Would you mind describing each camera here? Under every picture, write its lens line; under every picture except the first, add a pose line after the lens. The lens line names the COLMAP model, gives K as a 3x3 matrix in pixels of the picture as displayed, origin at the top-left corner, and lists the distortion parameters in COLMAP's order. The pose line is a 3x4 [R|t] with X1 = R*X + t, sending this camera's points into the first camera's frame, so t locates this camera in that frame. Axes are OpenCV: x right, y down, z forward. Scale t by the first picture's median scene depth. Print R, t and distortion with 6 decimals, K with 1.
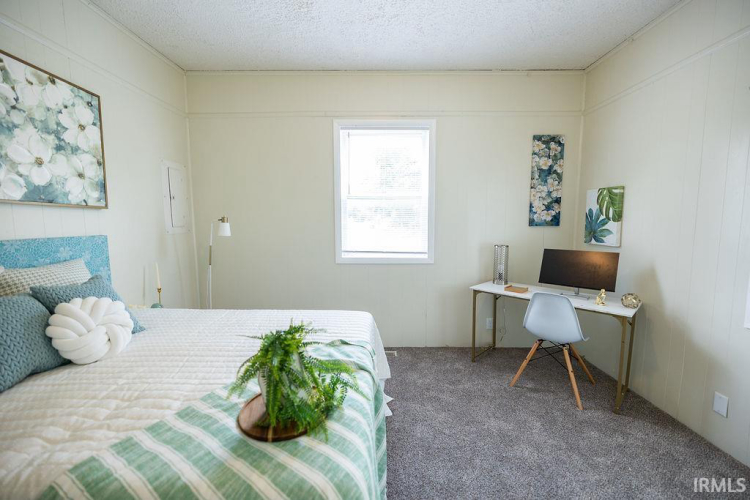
lens RADIAL K [[314.8, 0, 375.0], [0, 314.8, 250.0], [0, 0, 1]] dist [0.000579, 0.000298]
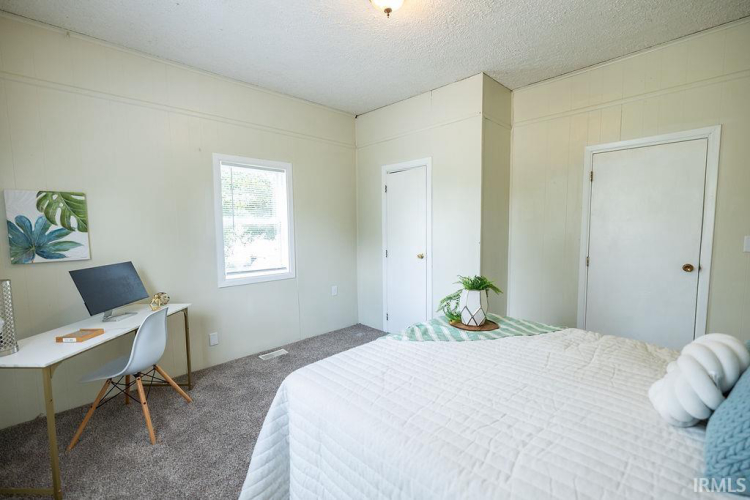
lens RADIAL K [[324.1, 0, 376.0], [0, 324.1, 248.3], [0, 0, 1]] dist [0.001617, 0.000212]
pose [[-0.700139, -0.042769, 0.712725, -0.457625], [0.086246, 0.985830, 0.143881, -0.099093], [-0.708779, 0.162207, -0.686529, 0.991315]]
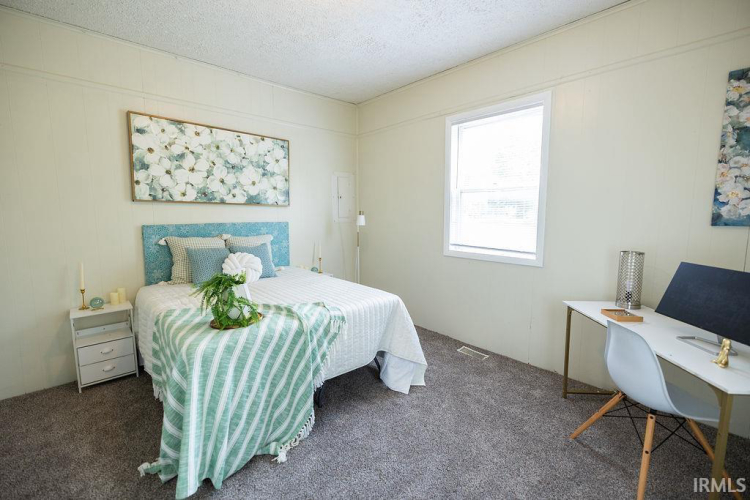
lens RADIAL K [[324.1, 0, 376.0], [0, 324.1, 248.3], [0, 0, 1]] dist [0.001617, 0.000212]
pose [[0.680109, 0.084650, -0.728207, 0.585916], [-0.072150, 0.996218, 0.048421, -0.017956], [0.729552, 0.019609, 0.683644, 0.114573]]
